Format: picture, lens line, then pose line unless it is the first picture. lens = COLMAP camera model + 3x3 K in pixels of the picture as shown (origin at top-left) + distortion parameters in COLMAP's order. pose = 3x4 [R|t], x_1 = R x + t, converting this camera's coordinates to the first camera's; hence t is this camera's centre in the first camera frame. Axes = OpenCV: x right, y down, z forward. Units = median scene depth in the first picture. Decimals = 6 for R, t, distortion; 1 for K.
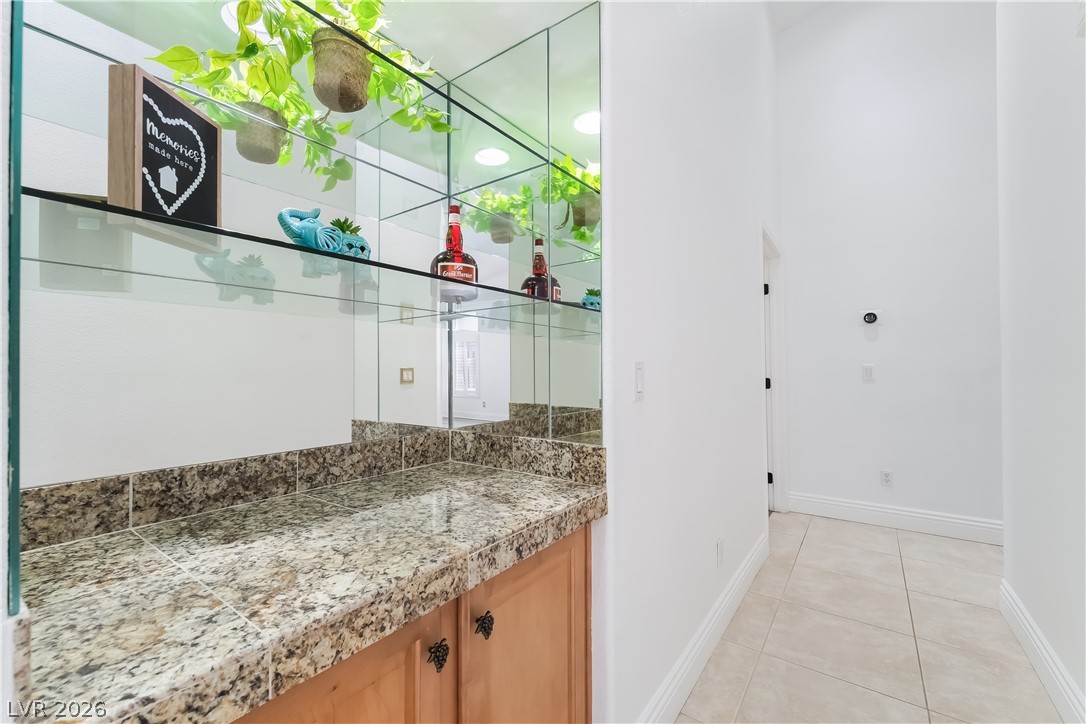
lens RADIAL K [[443.9, 0, 540.9], [0, 443.9, 362.8], [0, 0, 1]] dist [-0.001211, -0.000381]
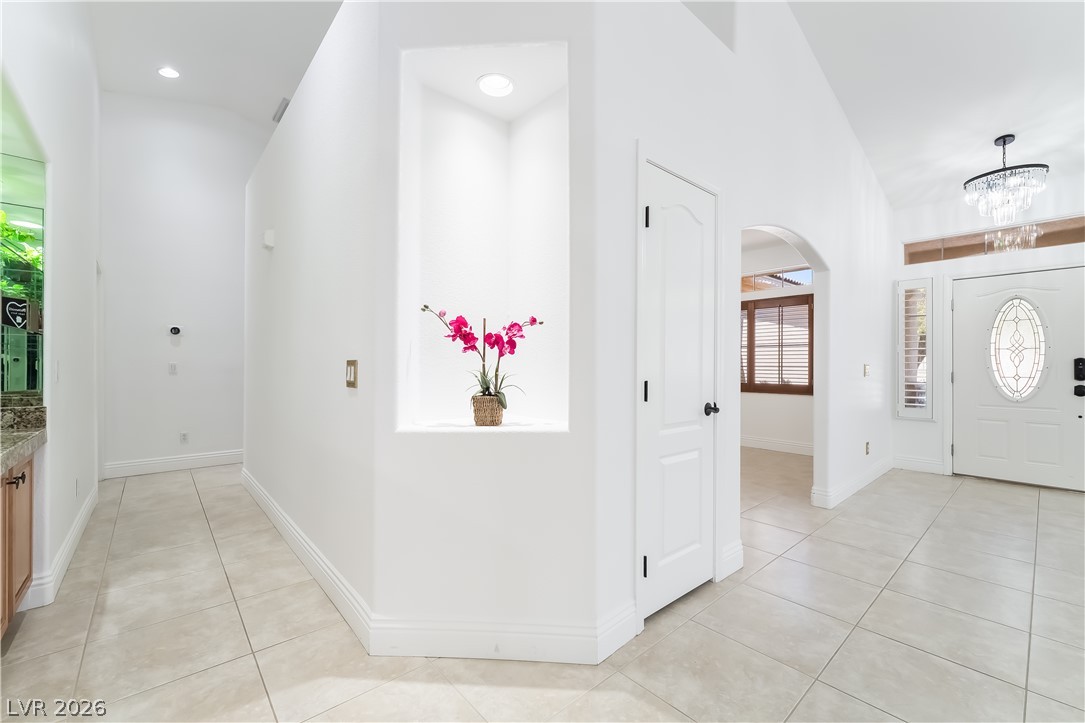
lens RADIAL K [[443.5, 0, 540.4], [0, 443.5, 362.3], [0, 0, 1]] dist [-0.001211, -0.000381]
pose [[0.215489, 0.008985, 0.976465, -0.694900], [-0.014482, 0.999877, -0.006005, -0.008259], [-0.976399, -0.012847, 0.215593, -0.810089]]
